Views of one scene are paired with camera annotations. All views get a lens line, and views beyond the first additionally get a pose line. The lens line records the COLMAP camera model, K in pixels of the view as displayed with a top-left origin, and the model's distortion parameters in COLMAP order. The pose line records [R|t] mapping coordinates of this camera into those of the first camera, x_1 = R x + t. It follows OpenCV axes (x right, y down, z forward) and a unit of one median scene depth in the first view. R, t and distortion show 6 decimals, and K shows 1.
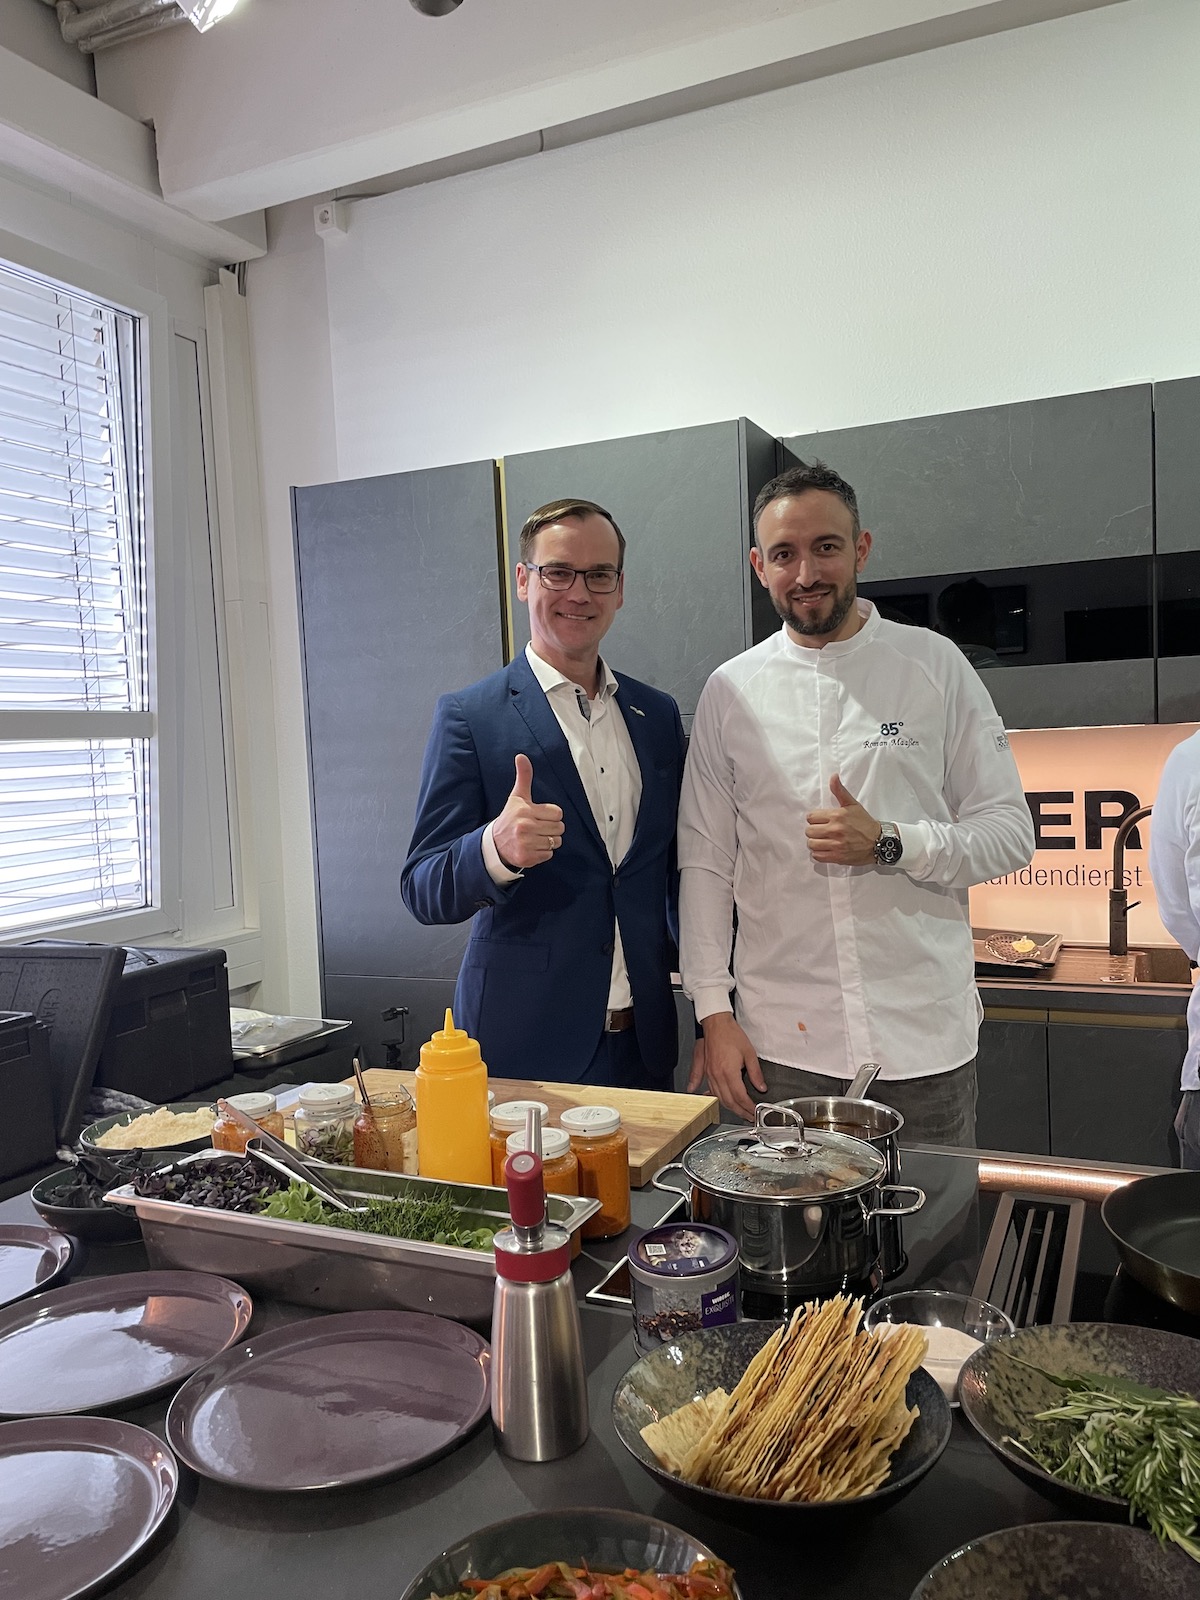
lens RADIAL K [[1221.5, 0, 610.4], [0, 1221.5, 826.1], [0, 0, 1]] dist [0.071840, -0.101703]
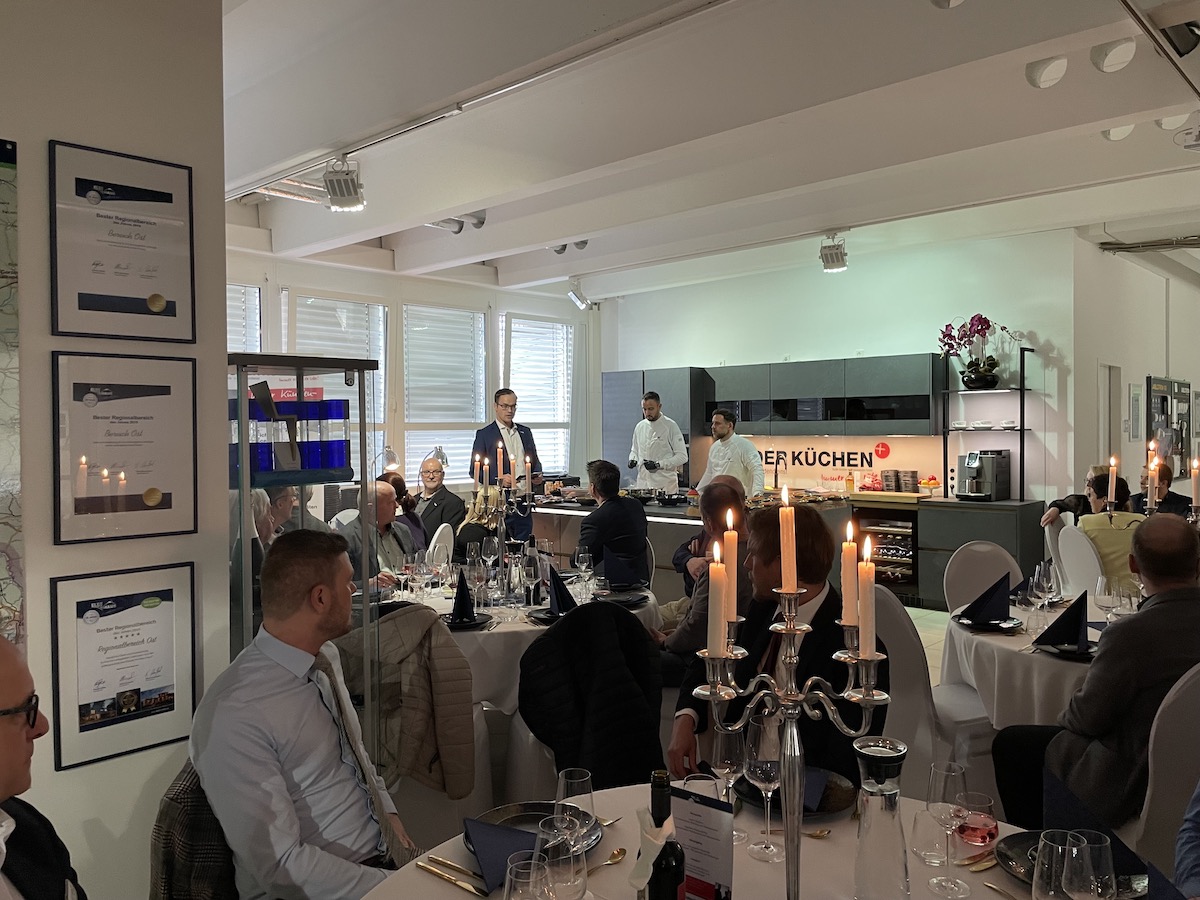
lens RADIAL K [[916.1, 0, 600.0], [0, 916.1, 450.0], [0, 0, 1]] dist [0.071840, -0.101703]
pose [[0.949666, 0.049025, -0.309405, 0.771107], [-0.063182, 0.997356, -0.035896, 0.117106], [0.306827, 0.053639, 0.950253, -2.115675]]
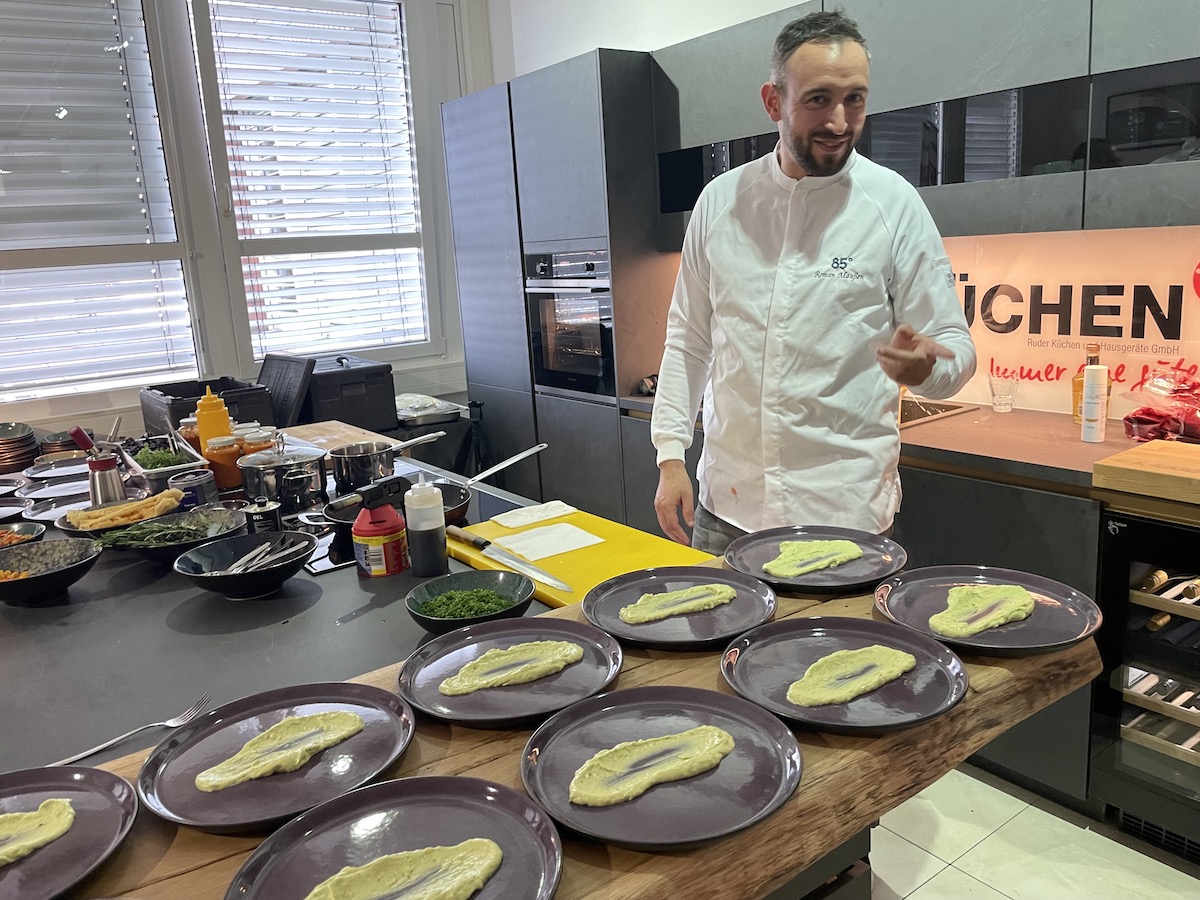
lens RADIAL K [[916.1, 0, 600.0], [0, 916.1, 450.0], [0, 0, 1]] dist [0.071840, -0.101703]
pose [[0.876923, 0.098335, -0.470464, 0.640216], [-0.018996, 0.985173, 0.170511, -0.017831], [0.480255, -0.140588, 0.865789, -0.105174]]
